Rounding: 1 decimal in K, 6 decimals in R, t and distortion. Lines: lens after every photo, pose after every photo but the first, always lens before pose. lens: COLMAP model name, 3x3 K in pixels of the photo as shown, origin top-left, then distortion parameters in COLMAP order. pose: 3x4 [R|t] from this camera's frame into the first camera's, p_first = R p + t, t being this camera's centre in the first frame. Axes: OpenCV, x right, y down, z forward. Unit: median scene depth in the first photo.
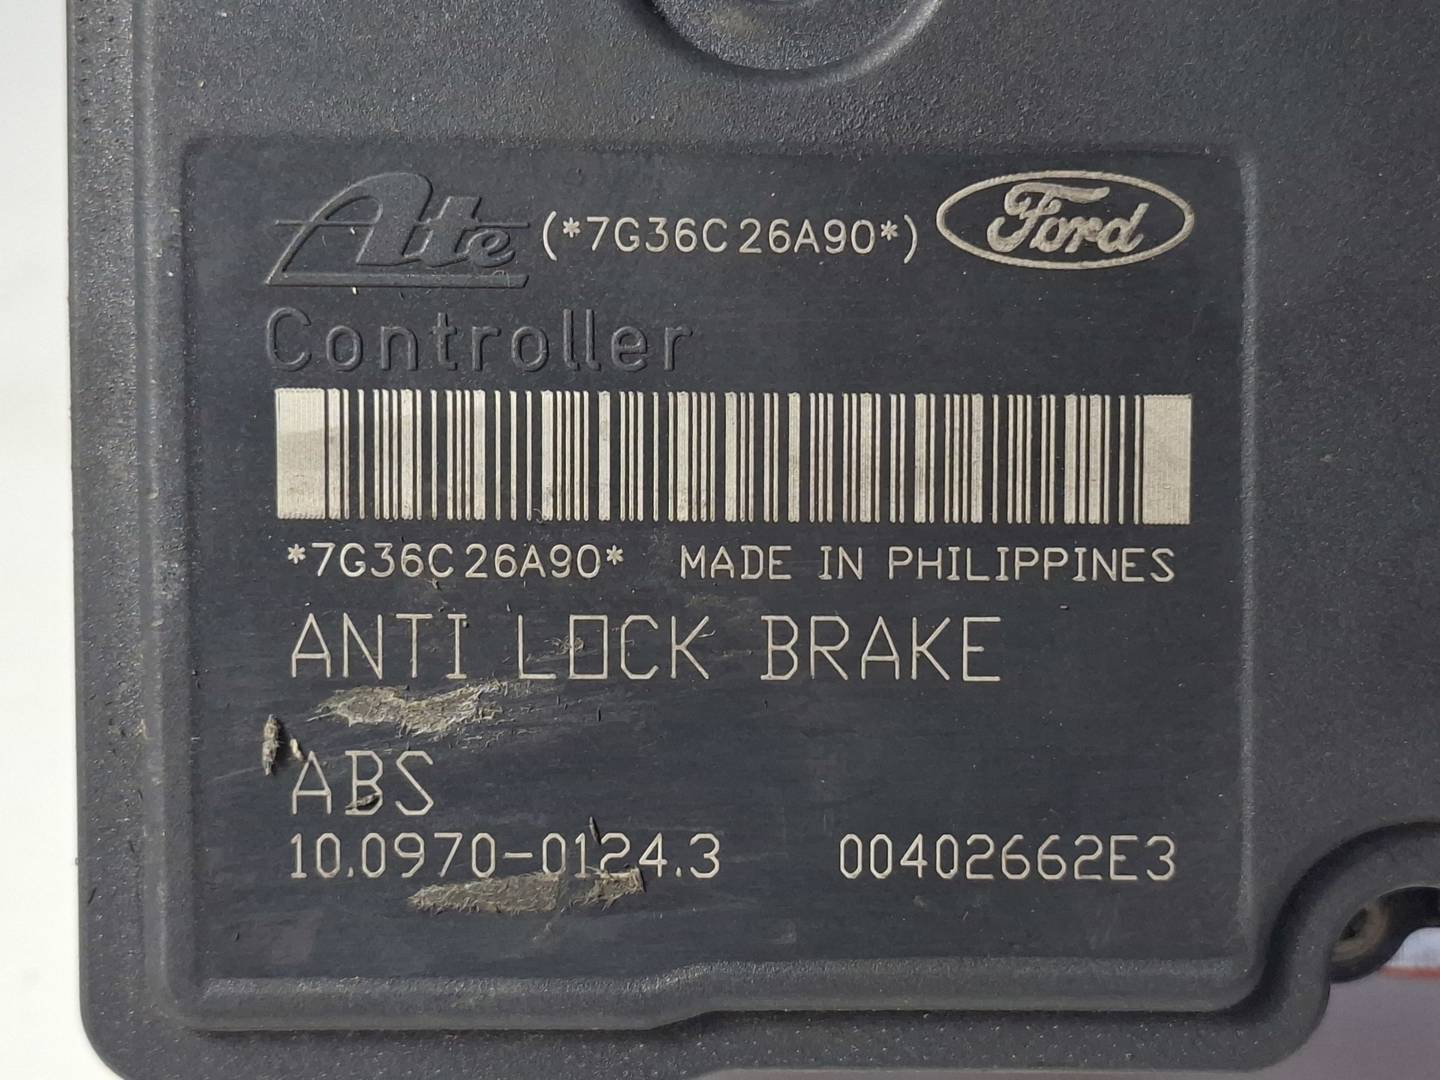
lens RADIAL K [[2963.2, 0, 724.3], [0, 2963.2, 539.9], [0, 0, 1]] dist [-0.002640, 0.000000]
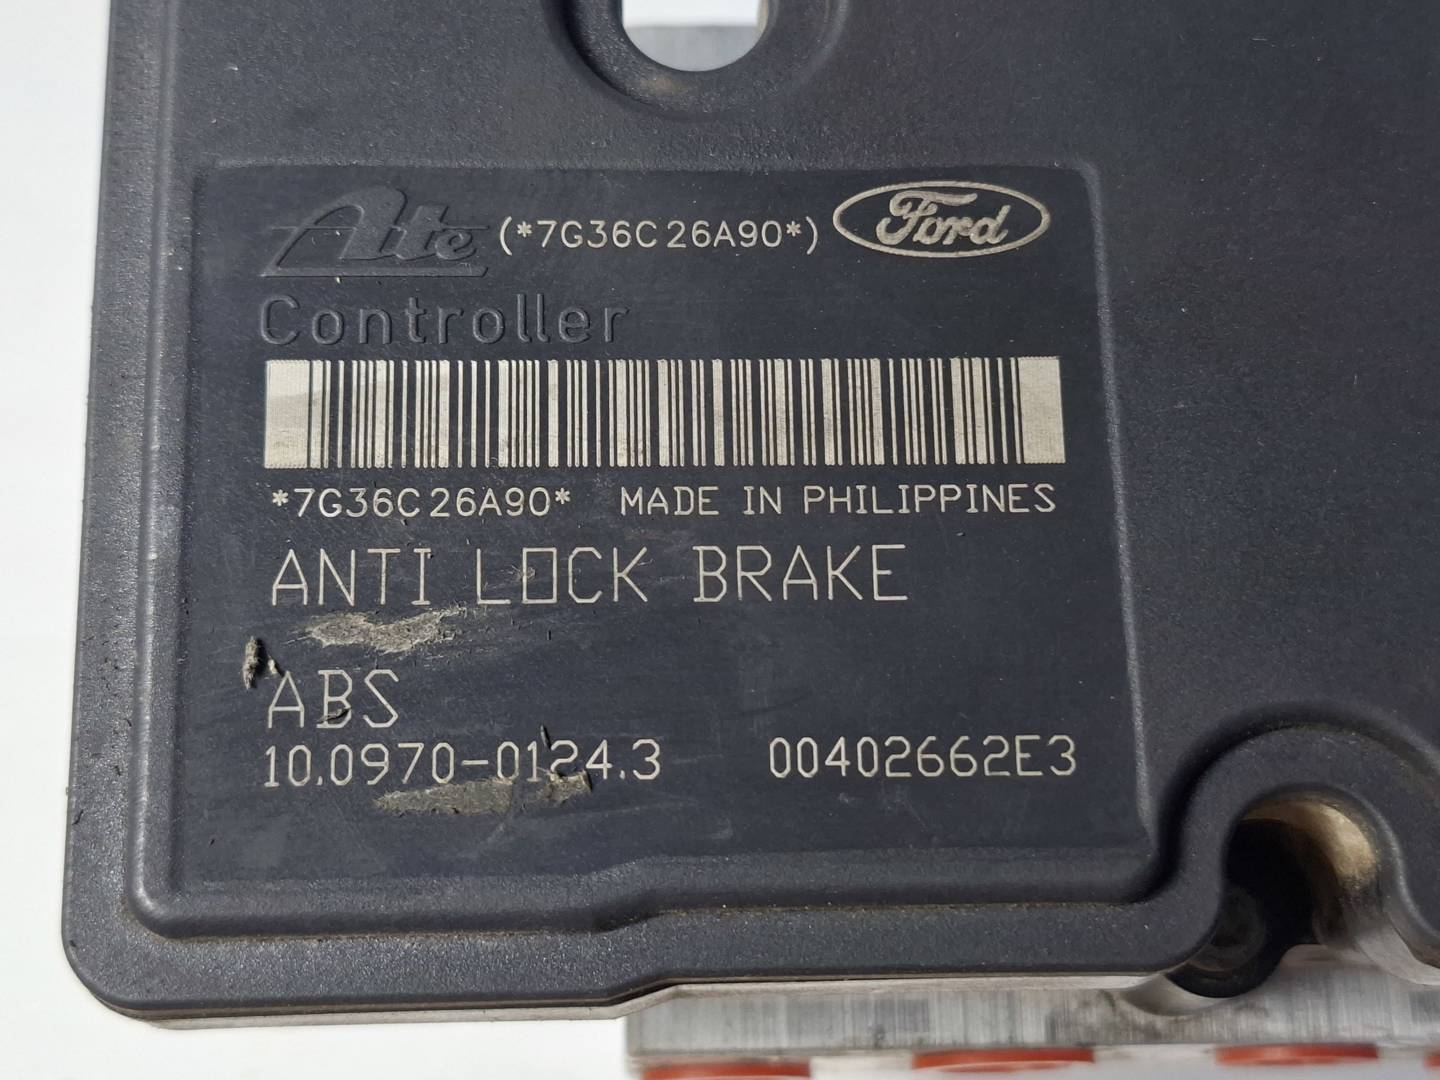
lens RADIAL K [[2209.8, 0, 712.9], [0, 2209.8, 540.2], [0, 0, 1]] dist [0.019750, 0.000000]
pose [[0.999499, -0.018363, 0.025770, -0.001600], [0.025666, 0.946805, -0.320783, 0.293767], [-0.018509, 0.321284, 0.946802, 0.203537]]
